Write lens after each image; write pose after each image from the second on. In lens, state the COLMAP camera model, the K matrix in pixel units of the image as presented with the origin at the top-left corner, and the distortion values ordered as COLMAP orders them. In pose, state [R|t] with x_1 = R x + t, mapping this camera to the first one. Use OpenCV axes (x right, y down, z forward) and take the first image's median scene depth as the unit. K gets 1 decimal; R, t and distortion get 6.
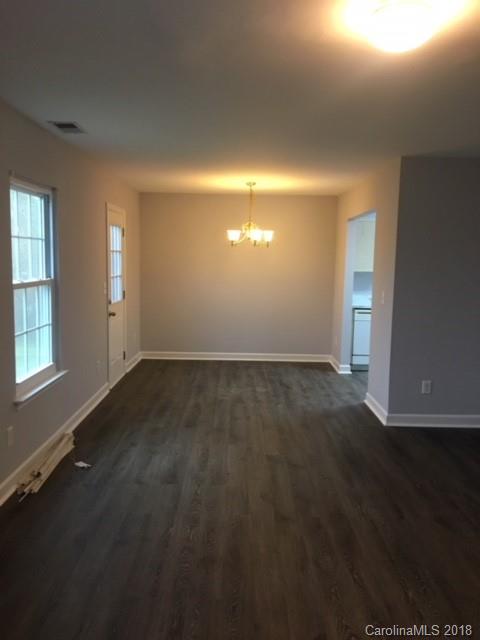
lens RADIAL K [[534.0, 0, 239.9], [0, 534.0, 319.8], [0, 0, 1]] dist [0.008728, -0.029977]
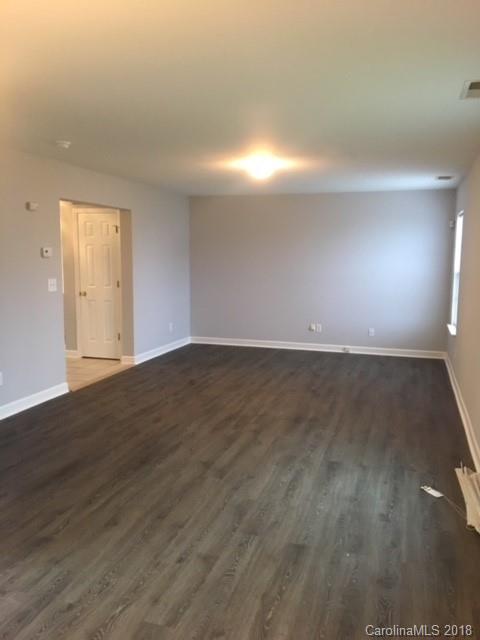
lens RADIAL K [[534.0, 0, 240.0], [0, 534.0, 320.4], [0, 0, 1]] dist [0.008728, -0.029977]
pose [[-0.952377, -0.064580, 0.298007, -0.235663], [0.010087, 0.970108, 0.242465, -0.222459], [-0.304758, 0.233924, -0.923256, 1.847795]]
